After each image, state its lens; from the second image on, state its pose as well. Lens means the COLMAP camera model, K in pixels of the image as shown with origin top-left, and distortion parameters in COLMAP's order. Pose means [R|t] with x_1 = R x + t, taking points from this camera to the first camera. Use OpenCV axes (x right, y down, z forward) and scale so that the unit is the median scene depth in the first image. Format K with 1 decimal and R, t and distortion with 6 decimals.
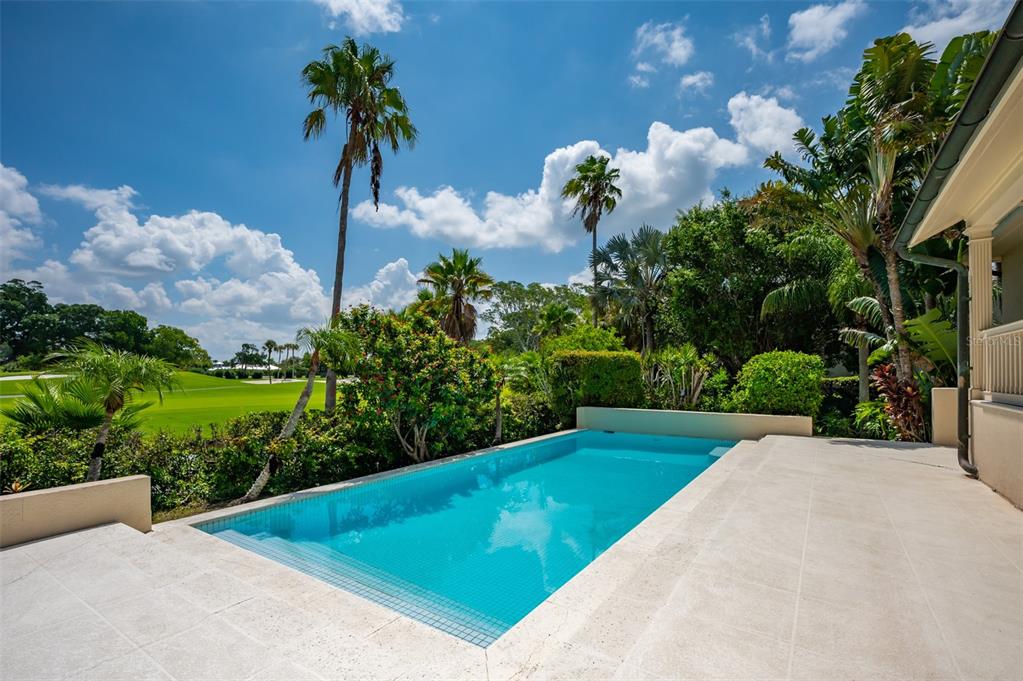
lens RADIAL K [[462.1, 0, 513.0], [0, 462.1, 372.0], [0, 0, 1]] dist [0.000157, 0.000013]
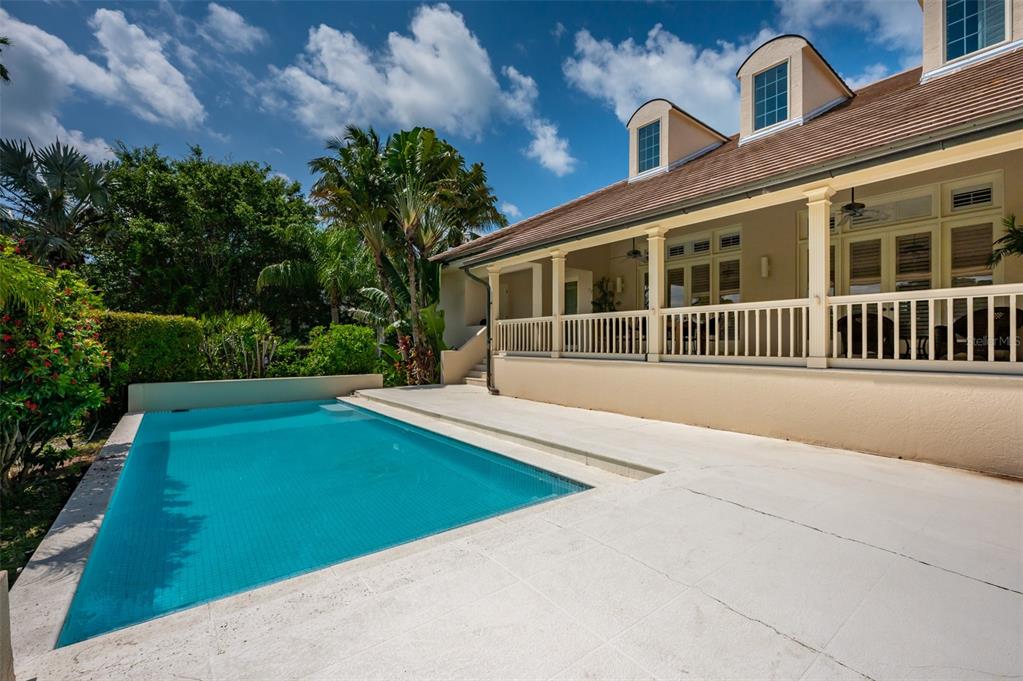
lens RADIAL K [[438.7, 0, 534.0], [0, 438.7, 337.6], [0, 0, 1]] dist [-0.000083, -0.000148]
pose [[0.282375, 0.008059, 0.959270, -0.468072], [-0.004941, 0.999964, -0.006946, -0.003980], [-0.959291, -0.002779, 0.282405, 0.178028]]
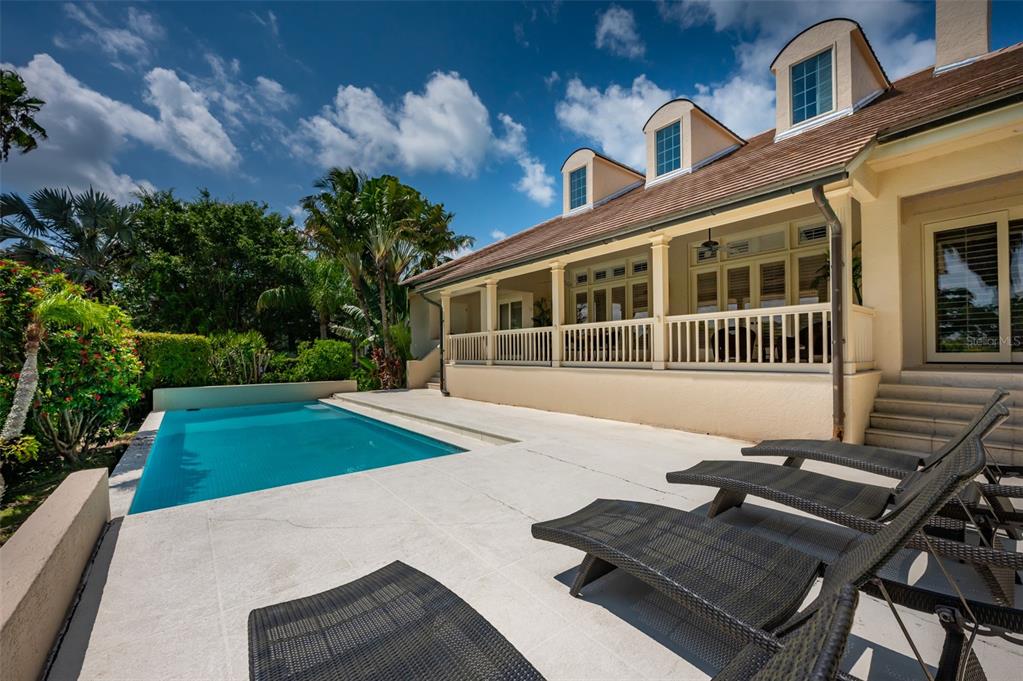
lens RADIAL K [[415.3, 0, 512.4], [0, 415.3, 347.2], [0, 0, 1]] dist [-0.000050, 0.000027]
pose [[0.304694, 0.008924, 0.952408, -0.592832], [0.005085, 0.999927, -0.010996, -0.002713], [-0.952437, 0.008193, 0.304626, -0.003090]]
